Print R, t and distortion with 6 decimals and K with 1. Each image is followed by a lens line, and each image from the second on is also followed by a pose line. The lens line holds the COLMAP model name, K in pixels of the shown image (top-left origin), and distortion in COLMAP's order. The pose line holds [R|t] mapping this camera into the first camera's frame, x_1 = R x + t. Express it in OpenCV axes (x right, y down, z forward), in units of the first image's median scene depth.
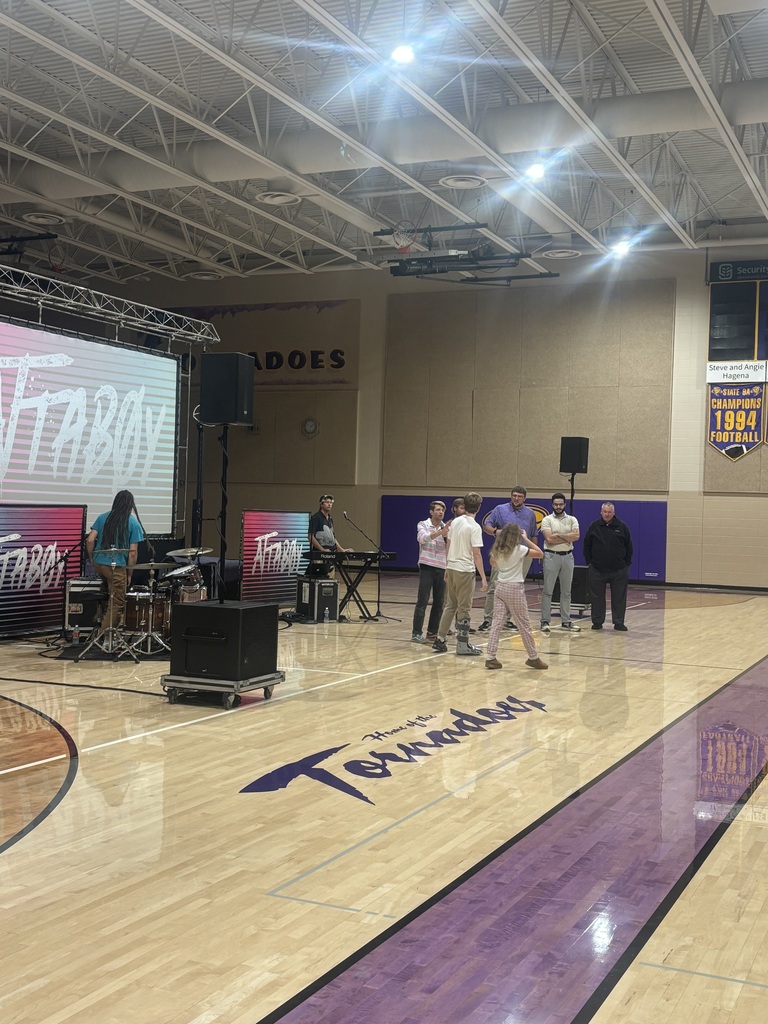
lens RADIAL K [[1219.1, 0, 384.0], [0, 1219.1, 512.0], [0, 0, 1]] dist [0.248545, -0.971478]
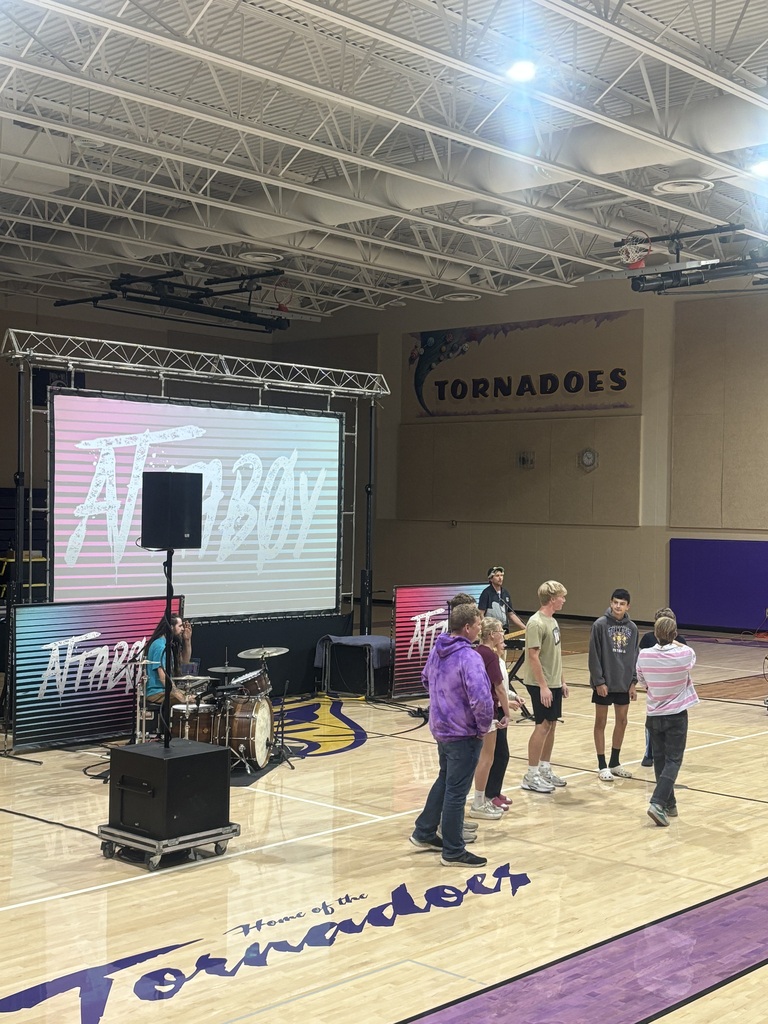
lens RADIAL K [[1376.7, 0, 384.0], [0, 1376.7, 512.0], [0, 0, 1]] dist [0.209587, -0.680688]
pose [[0.952106, -0.013202, -0.305484, 0.179978], [0.011707, 0.999909, -0.006725, -0.048160], [0.305545, 0.002827, 0.952173, 0.039360]]
